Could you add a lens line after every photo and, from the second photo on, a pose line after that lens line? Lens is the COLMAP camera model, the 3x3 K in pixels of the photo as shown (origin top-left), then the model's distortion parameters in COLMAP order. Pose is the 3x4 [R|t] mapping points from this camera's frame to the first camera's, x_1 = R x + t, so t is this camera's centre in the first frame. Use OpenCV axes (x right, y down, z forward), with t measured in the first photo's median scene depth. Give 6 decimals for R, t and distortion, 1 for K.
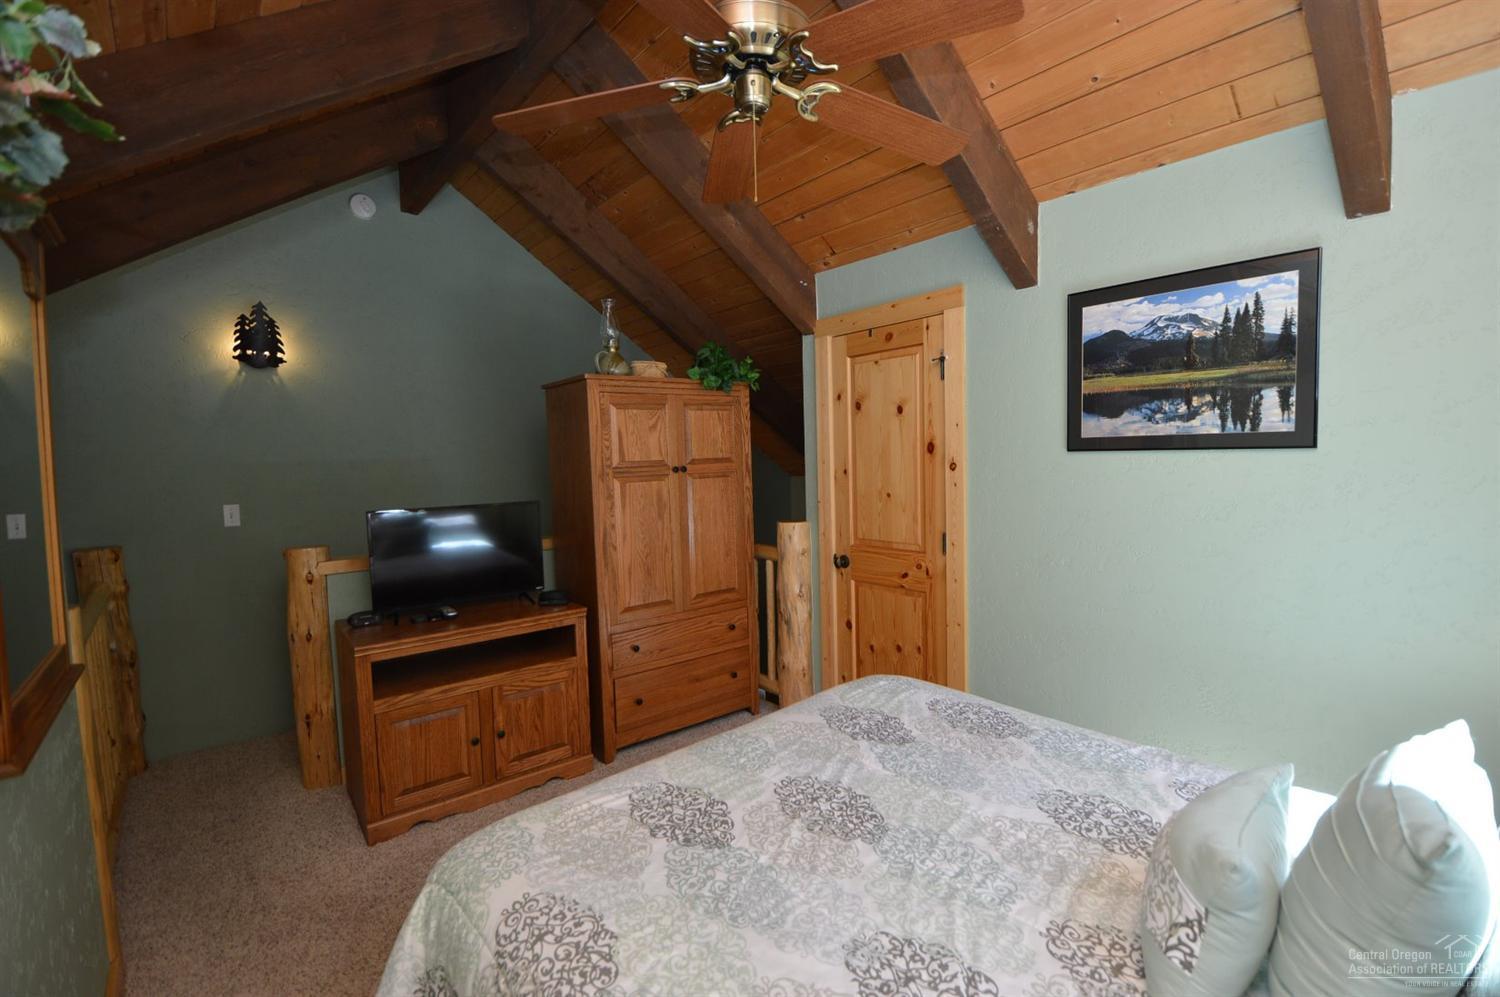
lens RADIAL K [[682.5, 0, 758.5], [0, 682.5, 495.1], [0, 0, 1]] dist [0.003953, -0.003842]
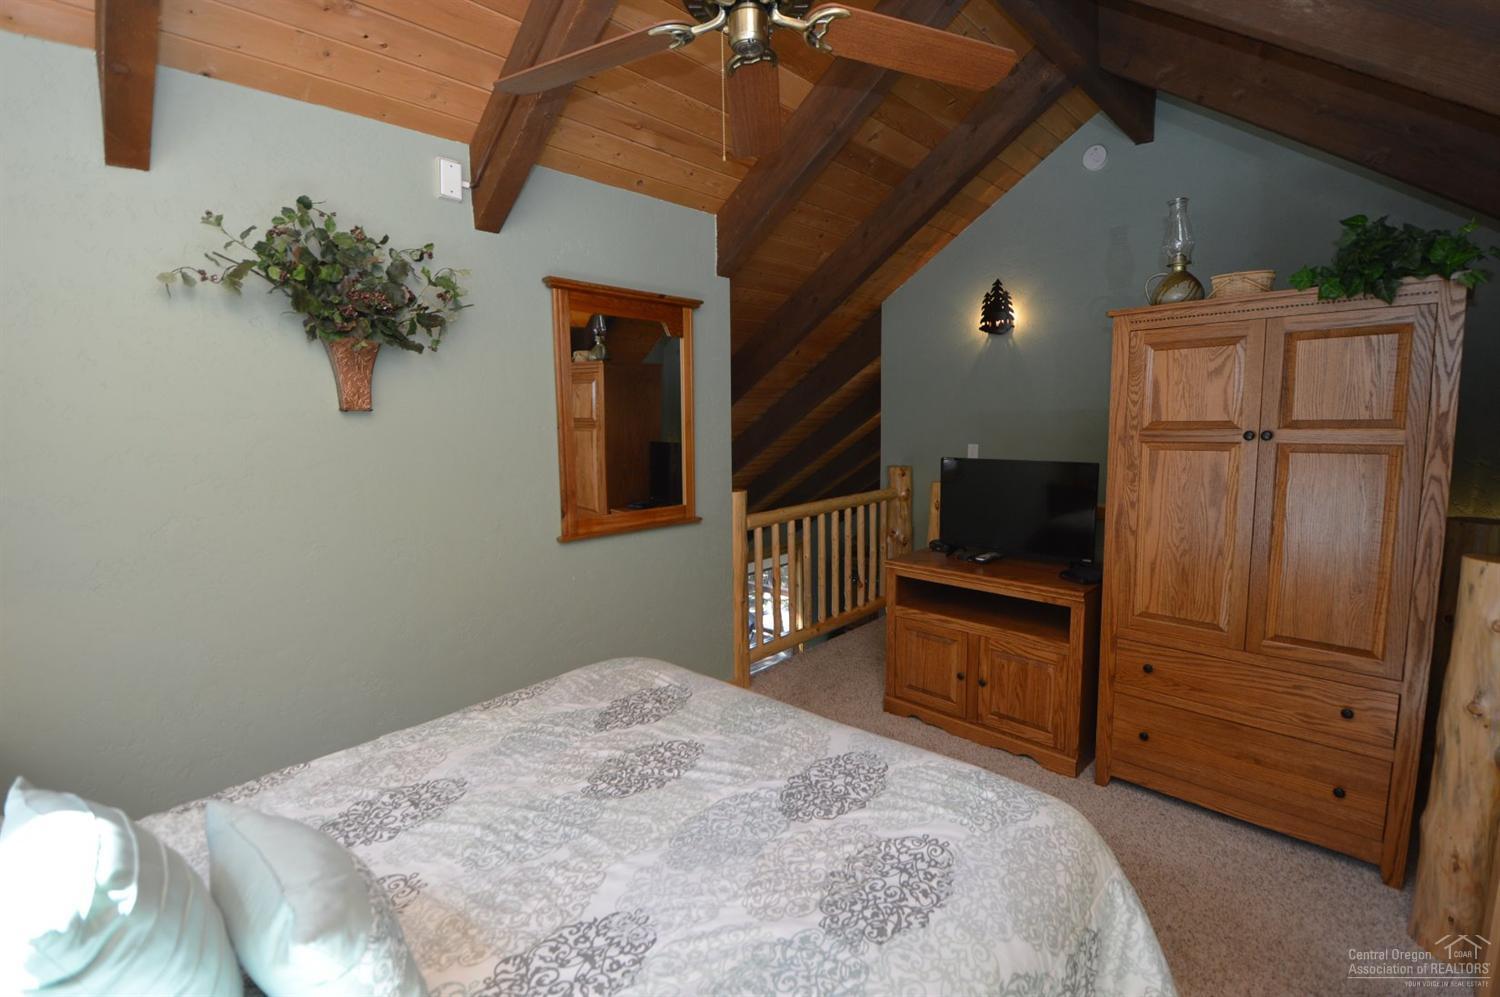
lens RADIAL K [[682.5, 0, 758.5], [0, 682.5, 492.5], [0, 0, 1]] dist [0.003953, -0.003842]
pose [[0.091779, 0.137019, -0.986308, 0.595092], [-0.045954, 0.990015, 0.133258, -0.059908], [0.994719, 0.033094, 0.097159, 0.573700]]
